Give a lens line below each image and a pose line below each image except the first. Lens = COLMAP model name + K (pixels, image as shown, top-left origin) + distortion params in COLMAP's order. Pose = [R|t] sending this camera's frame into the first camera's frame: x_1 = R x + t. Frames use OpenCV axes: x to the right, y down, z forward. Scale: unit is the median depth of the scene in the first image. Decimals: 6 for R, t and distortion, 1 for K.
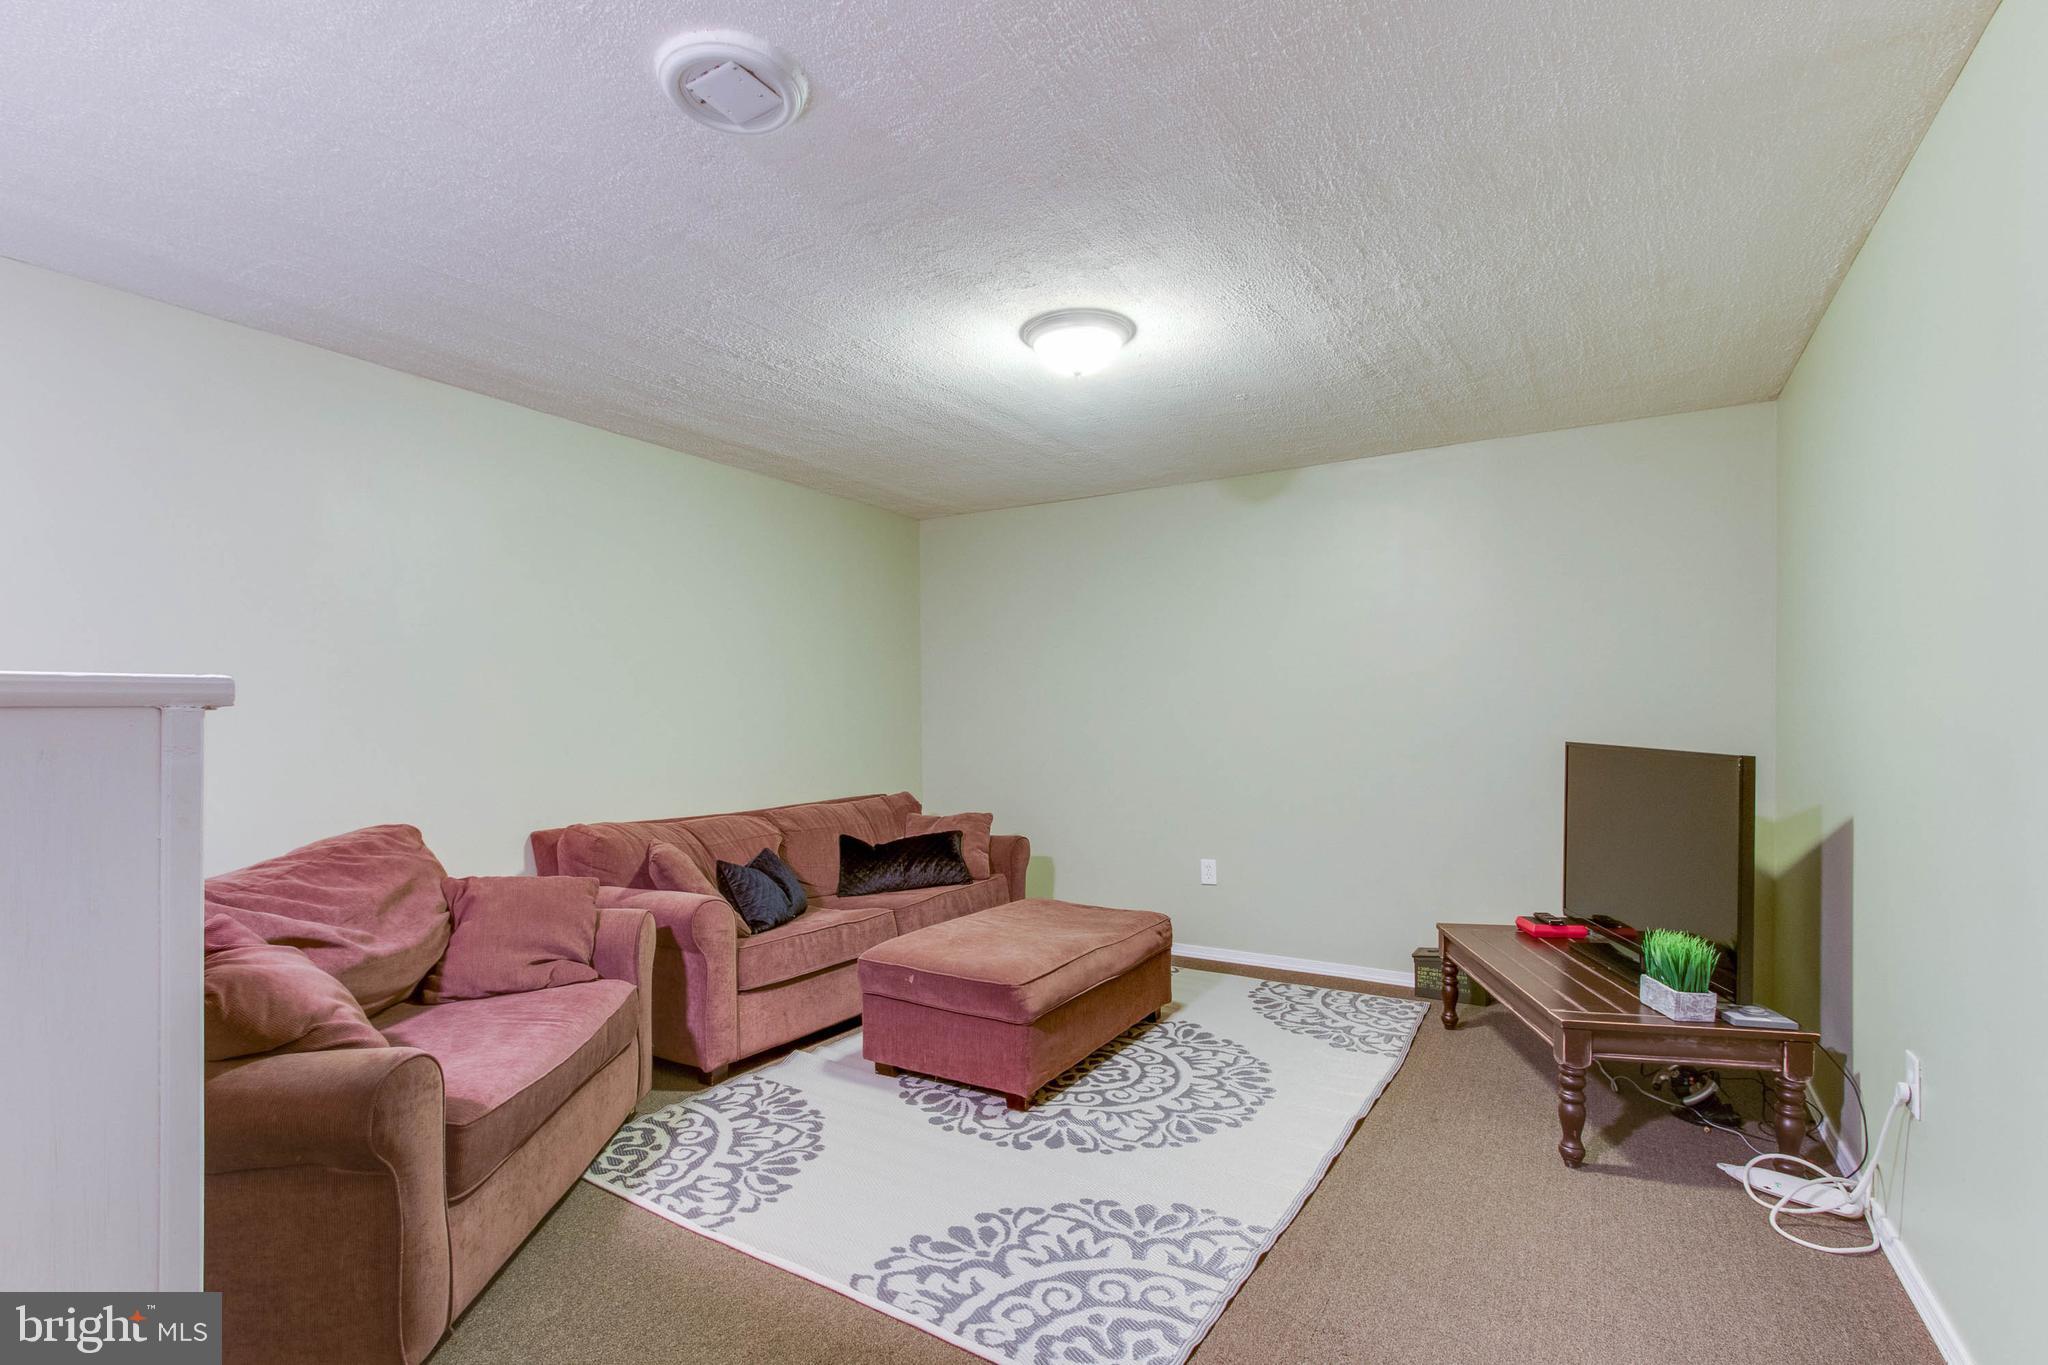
lens RADIAL K [[962.7, 0, 1008.8], [0, 962.7, 721.8], [0, 0, 1]] dist [-0.000778, 0.001098]
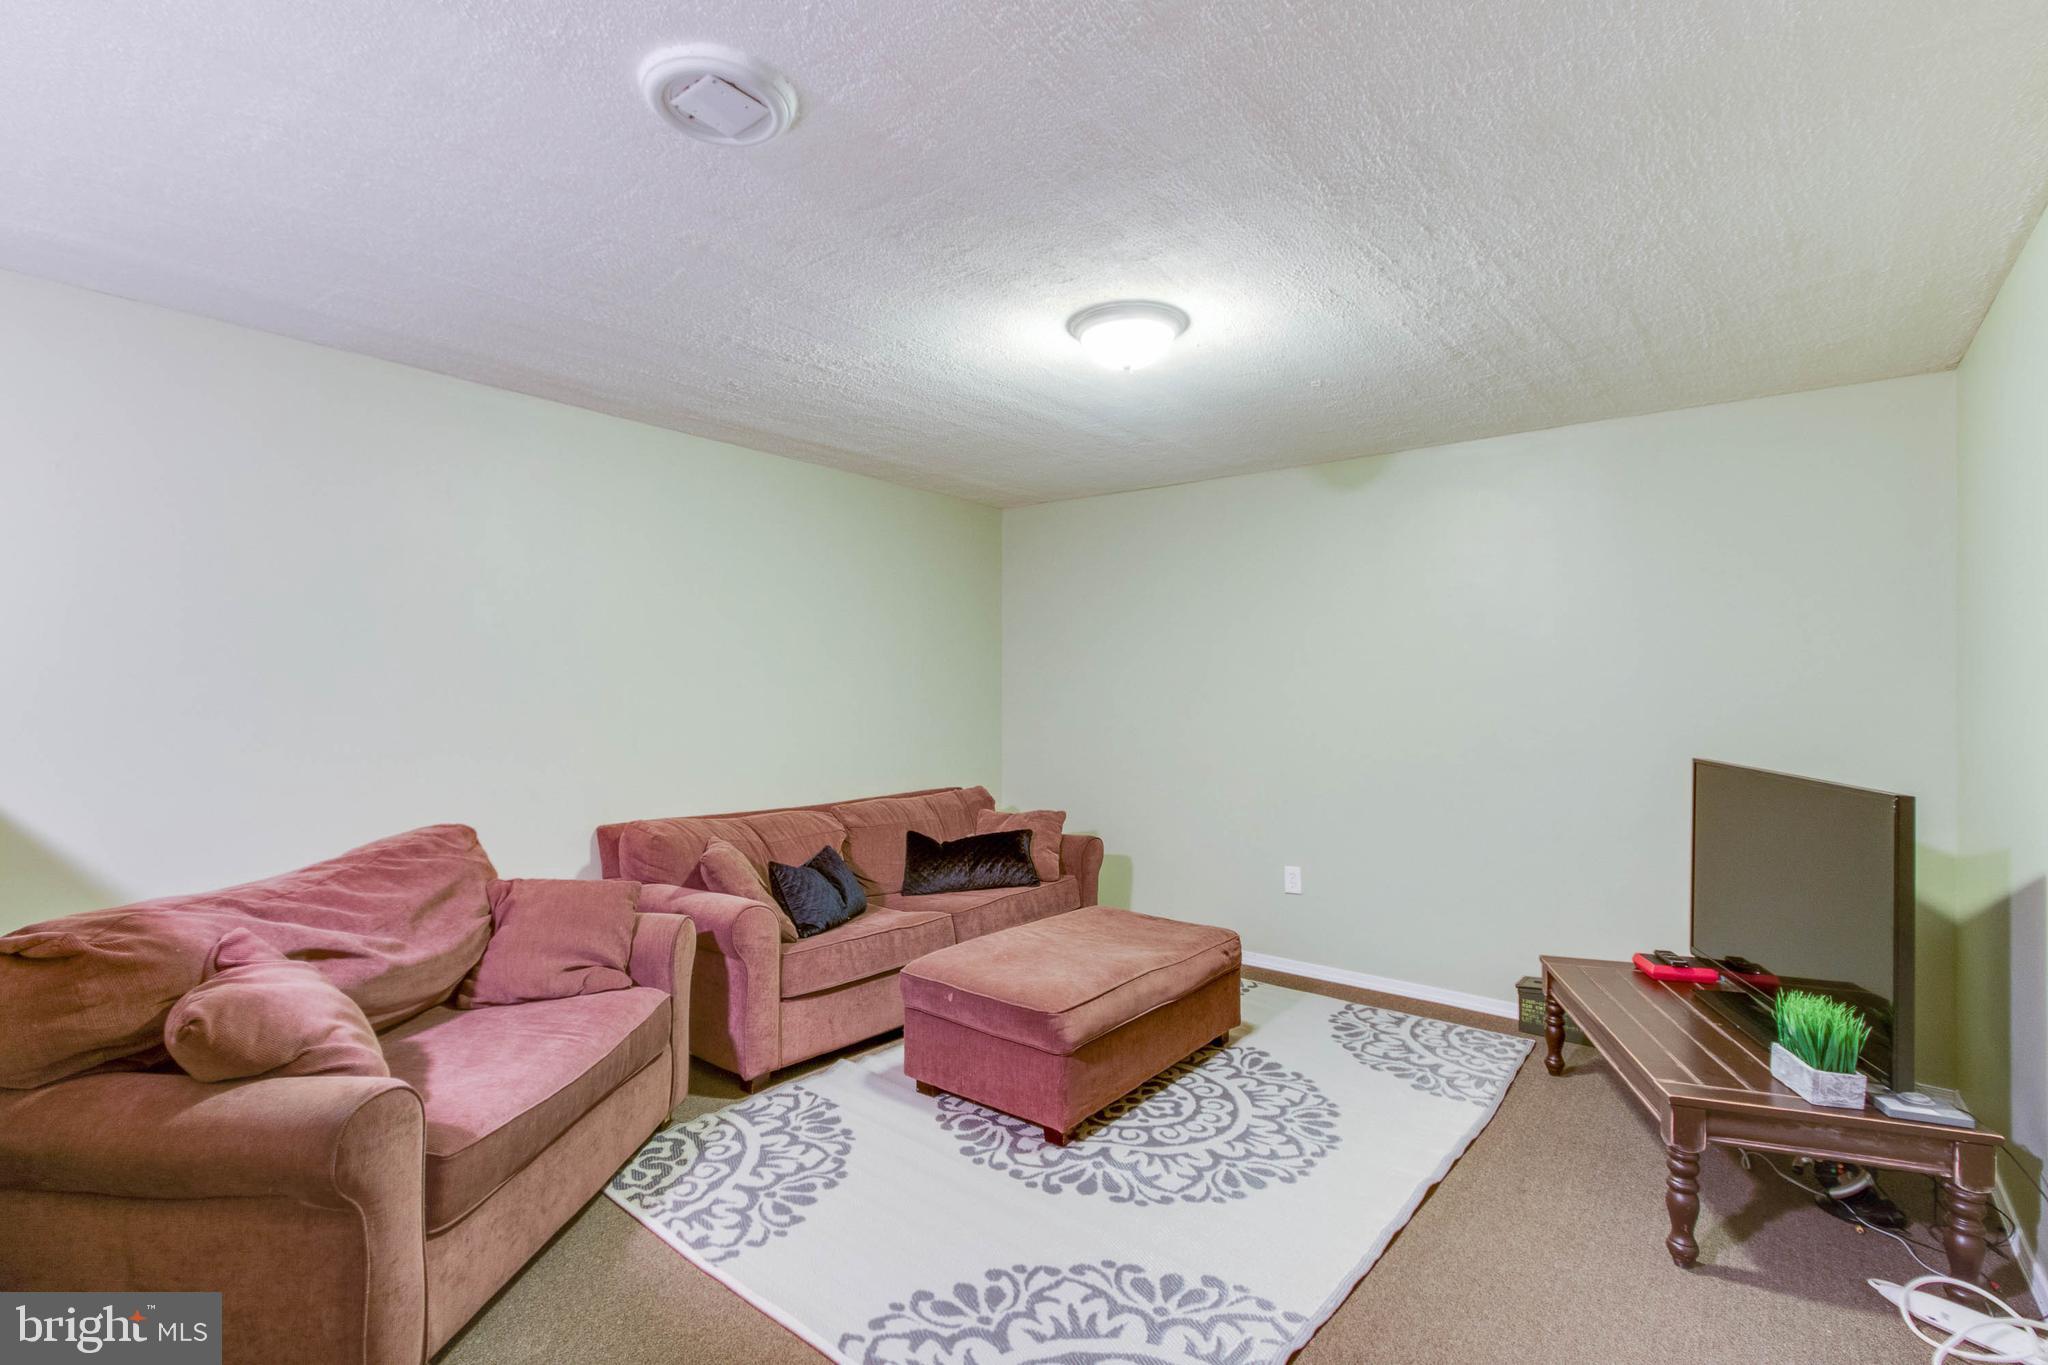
lens RADIAL K [[951.4, 0, 1016.3], [0, 951.4, 674.0], [0, 0, 1]] dist [-0.002941, 0.004270]
pose [[0.992079, 0.010457, -0.125182, 0.093290], [-0.012686, 0.999775, -0.017018, -0.047349], [0.124975, 0.018471, 0.991988, 0.067353]]
